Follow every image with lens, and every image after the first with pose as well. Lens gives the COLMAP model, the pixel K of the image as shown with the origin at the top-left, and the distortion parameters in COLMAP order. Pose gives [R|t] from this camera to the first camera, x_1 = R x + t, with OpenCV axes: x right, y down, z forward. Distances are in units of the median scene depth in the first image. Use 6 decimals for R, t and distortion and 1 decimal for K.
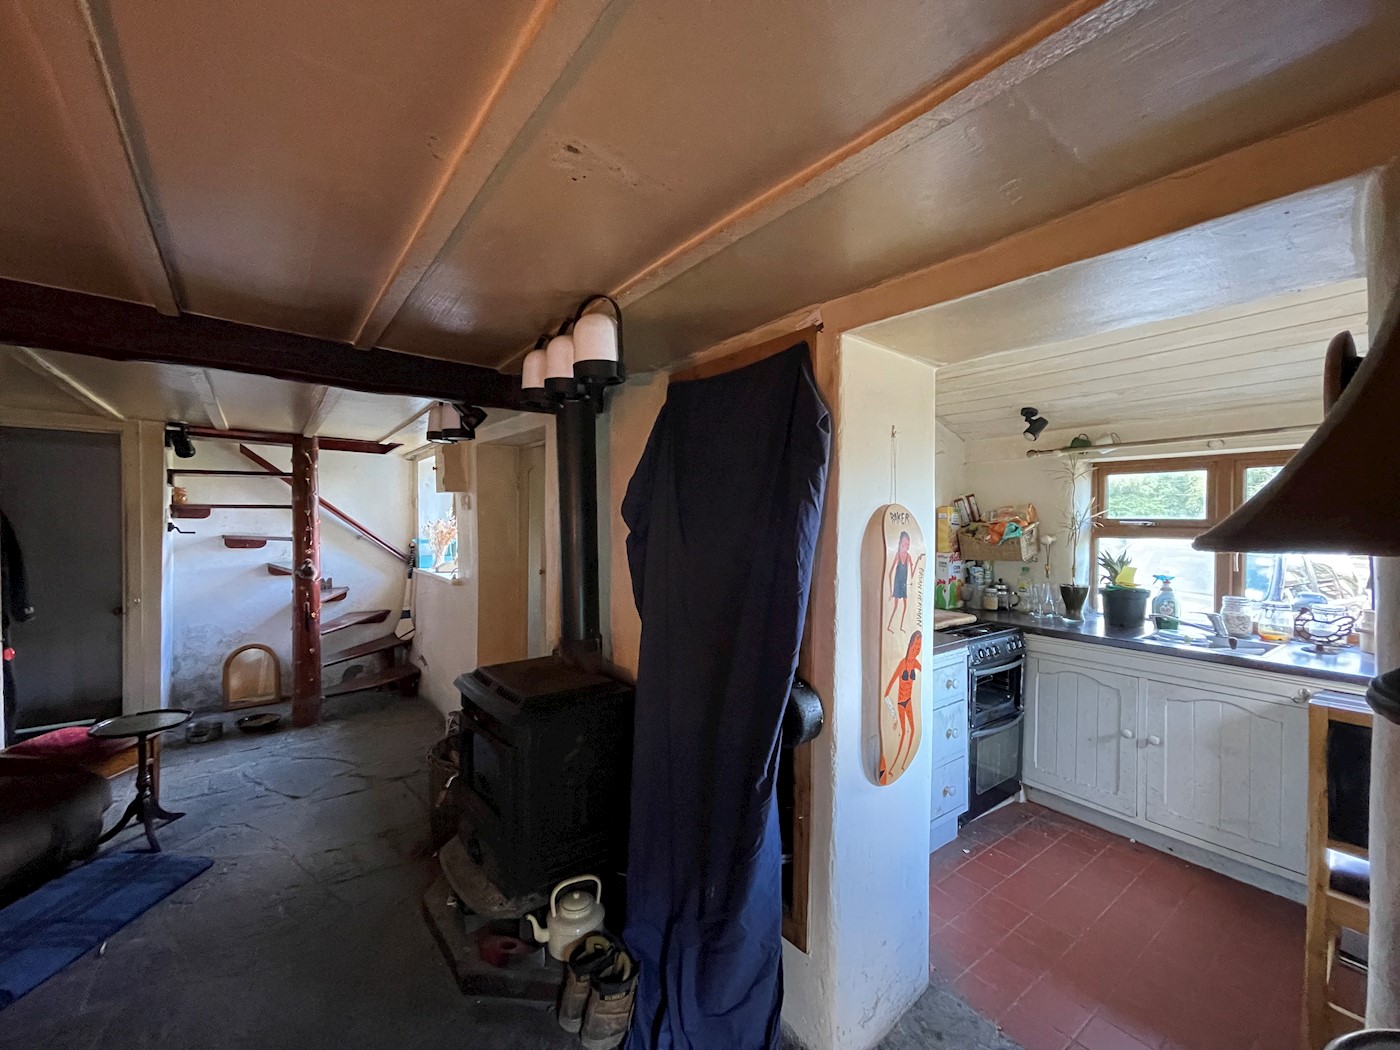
lens RADIAL K [[565.1, 0, 700.0], [0, 565.1, 525.0], [0, 0, 1]] dist [-0.002692, -0.000349]
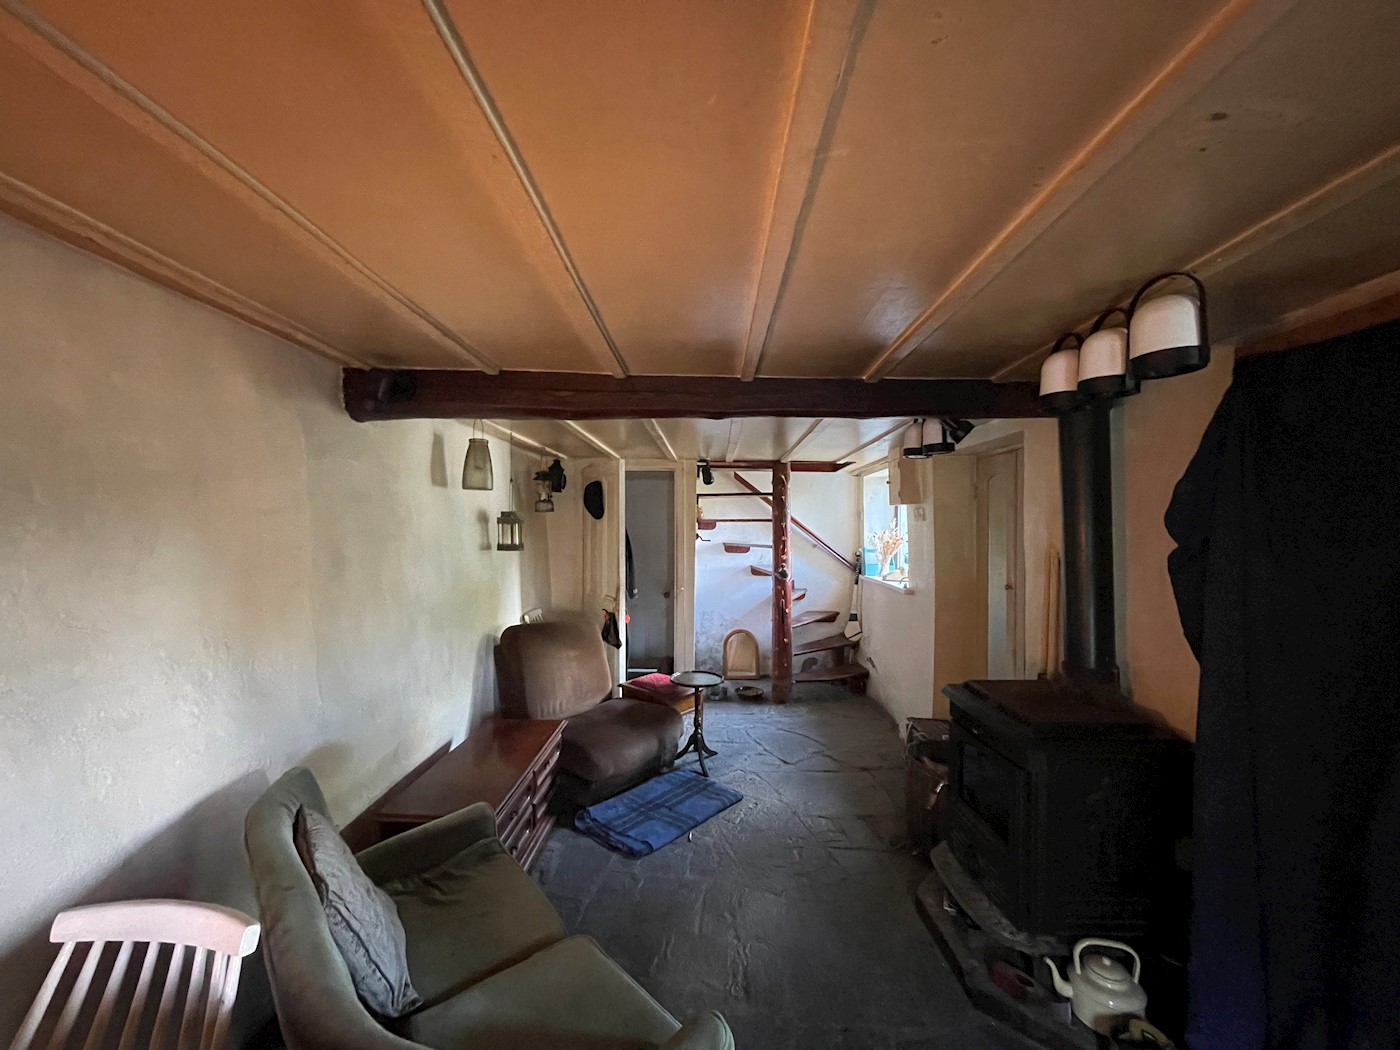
lens RADIAL K [[566.2, 0, 700.0], [0, 566.2, 525.0], [0, 0, 1]] dist [0.001995, -0.000017]
pose [[0.770080, -0.005539, -0.637923, -0.104979], [-0.005906, 0.999858, -0.015812, -0.002925], [0.637920, 0.015944, 0.769938, -0.069929]]
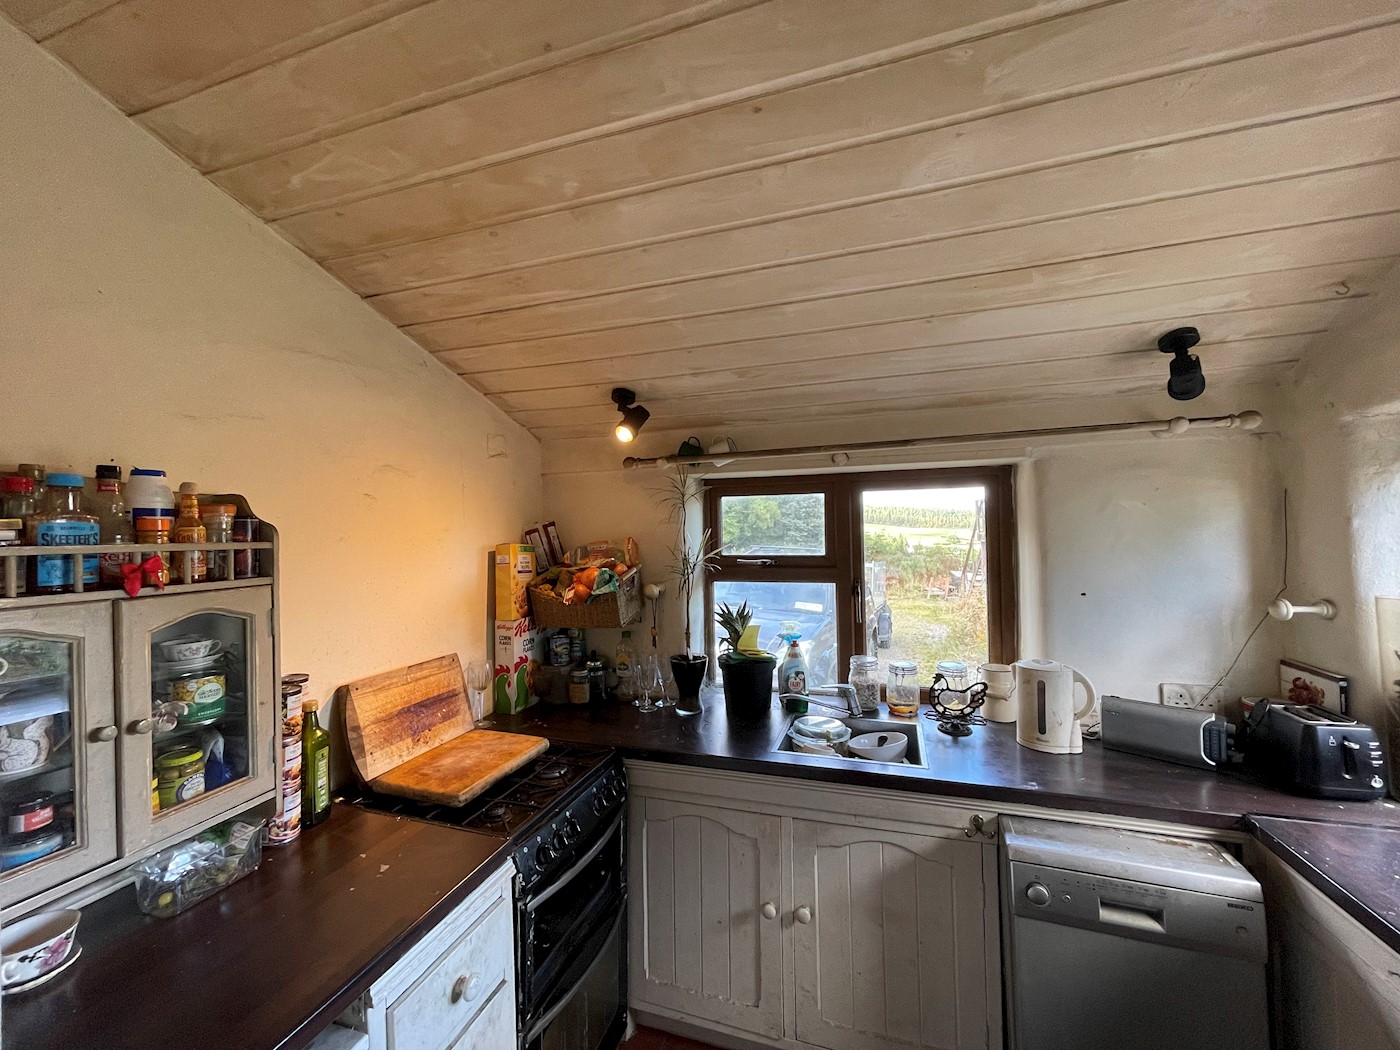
lens RADIAL K [[565.1, 0, 700.0], [0, 565.1, 525.0], [0, 0, 1]] dist [-0.002692, -0.000349]
pose [[0.807059, -0.013539, 0.590315, 0.101136], [0.025771, 0.999592, -0.012307, -0.016403], [-0.589908, 0.025145, 0.807079, 0.161539]]
